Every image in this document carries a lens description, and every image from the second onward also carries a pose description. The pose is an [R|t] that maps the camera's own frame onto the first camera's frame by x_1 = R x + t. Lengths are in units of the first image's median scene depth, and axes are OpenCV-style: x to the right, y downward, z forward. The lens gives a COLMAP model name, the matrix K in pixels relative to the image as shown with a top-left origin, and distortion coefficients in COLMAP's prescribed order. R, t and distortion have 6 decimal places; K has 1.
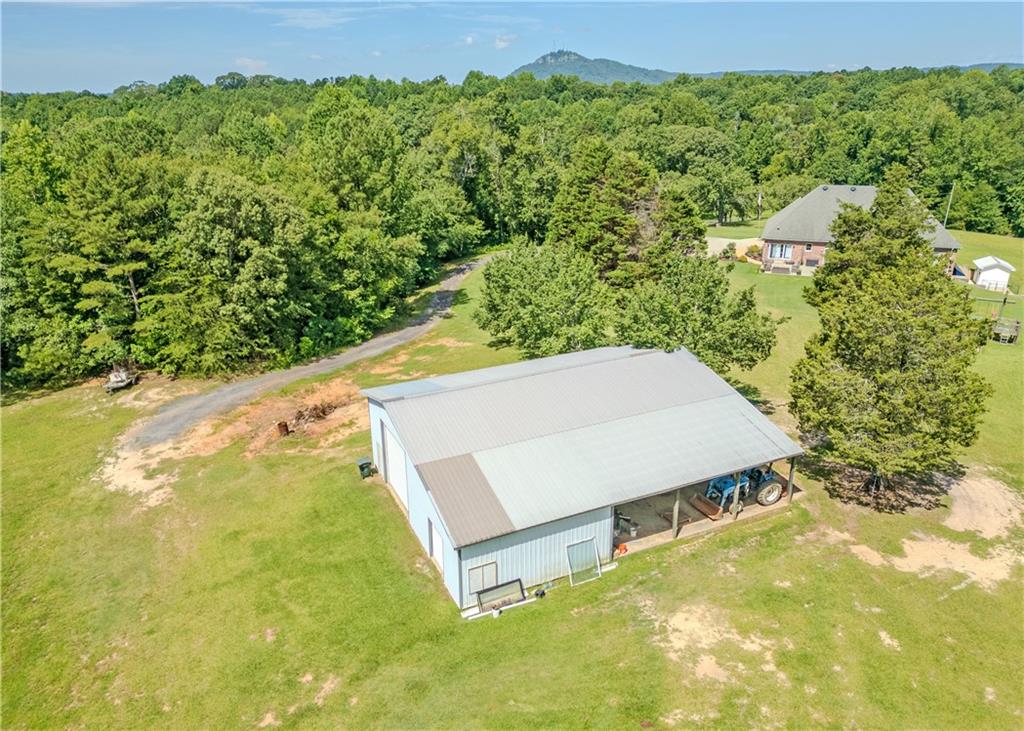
lens RADIAL K [[720.4, 0, 512.0], [0, 720.4, 365.5], [0, 0, 1]] dist [0.084301, -0.078550]
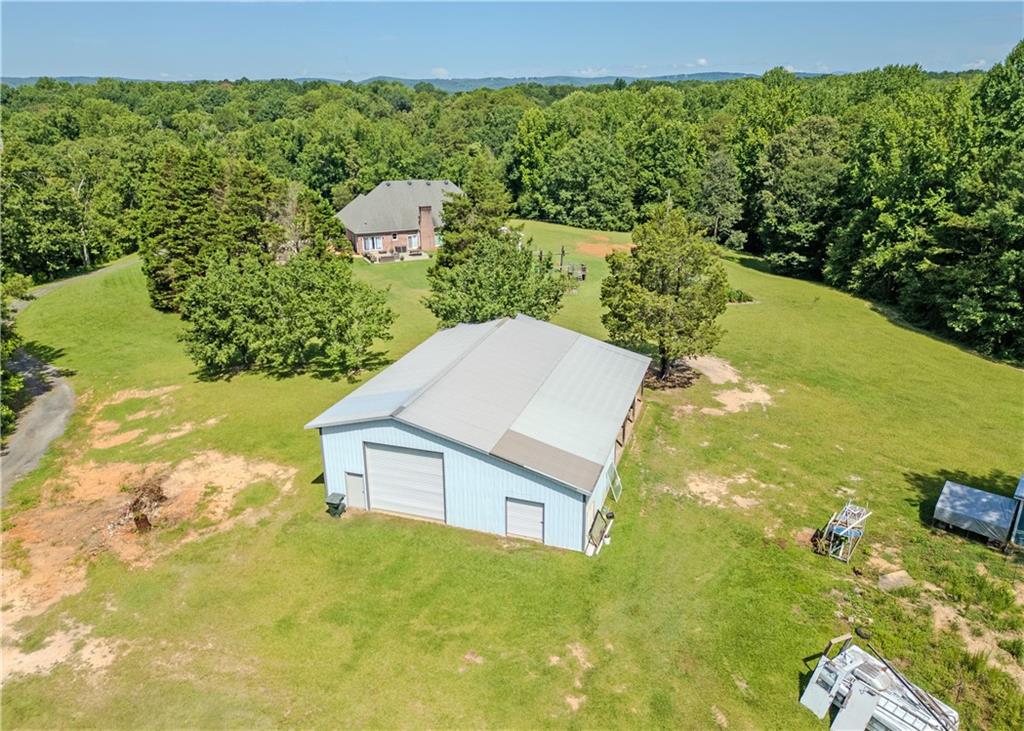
lens RADIAL K [[720.4, 0, 512.0], [0, 720.4, 365.5], [0, 0, 1]] dist [0.084301, -0.078550]
pose [[0.690624, -0.247881, 0.679407, -0.284191], [0.255460, 0.962482, 0.091483, -0.024790], [-0.676594, 0.110381, 0.728036, 0.077589]]
